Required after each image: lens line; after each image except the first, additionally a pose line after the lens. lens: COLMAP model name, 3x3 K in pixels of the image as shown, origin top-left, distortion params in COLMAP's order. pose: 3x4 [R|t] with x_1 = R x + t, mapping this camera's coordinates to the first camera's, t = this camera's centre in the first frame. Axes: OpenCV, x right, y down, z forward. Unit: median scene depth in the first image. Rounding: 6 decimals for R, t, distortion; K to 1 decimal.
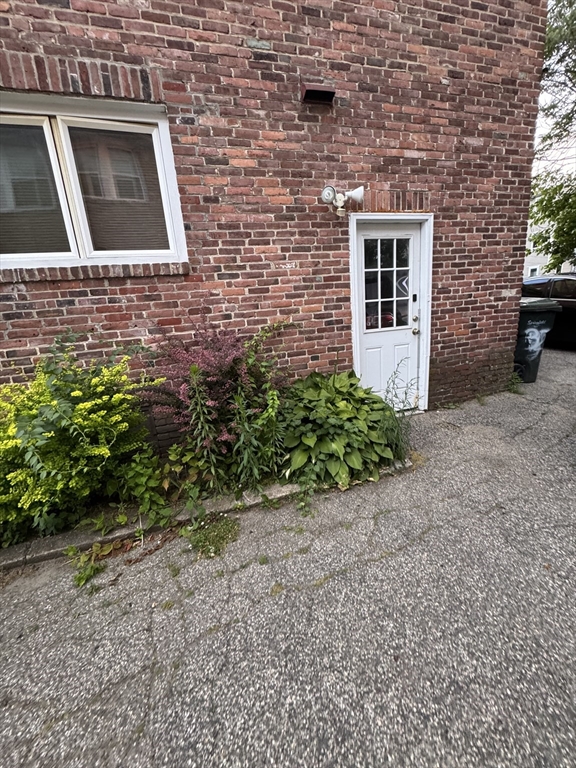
lens RADIAL K [[312.1, 0, 288.5], [0, 312.1, 385.6], [0, 0, 1]] dist [-0.005937, 0.000664]
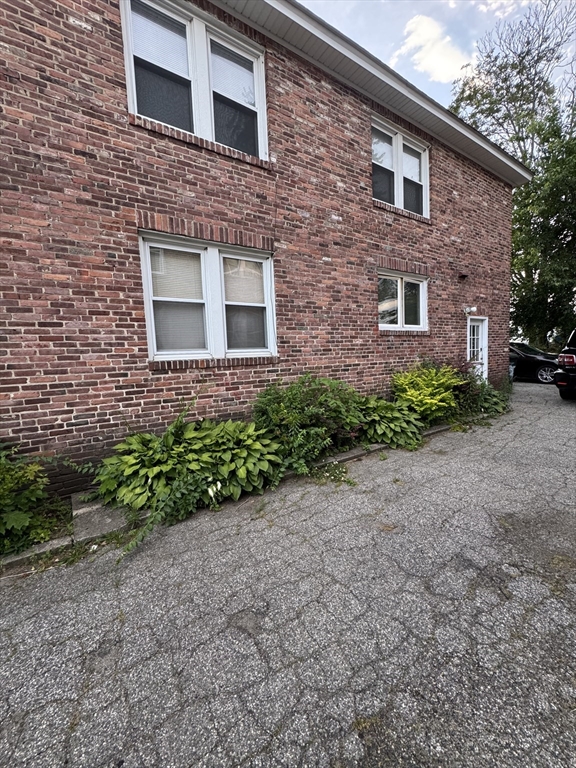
lens RADIAL K [[312.1, 0, 287.3], [0, 312.1, 385.3], [0, 0, 1]] dist [-0.005937, 0.000664]
pose [[0.958899, 0.011462, 0.283517, -2.054982], [0.036710, 0.985775, -0.164012, 0.393767], [-0.281364, 0.167679, 0.944838, -0.950105]]
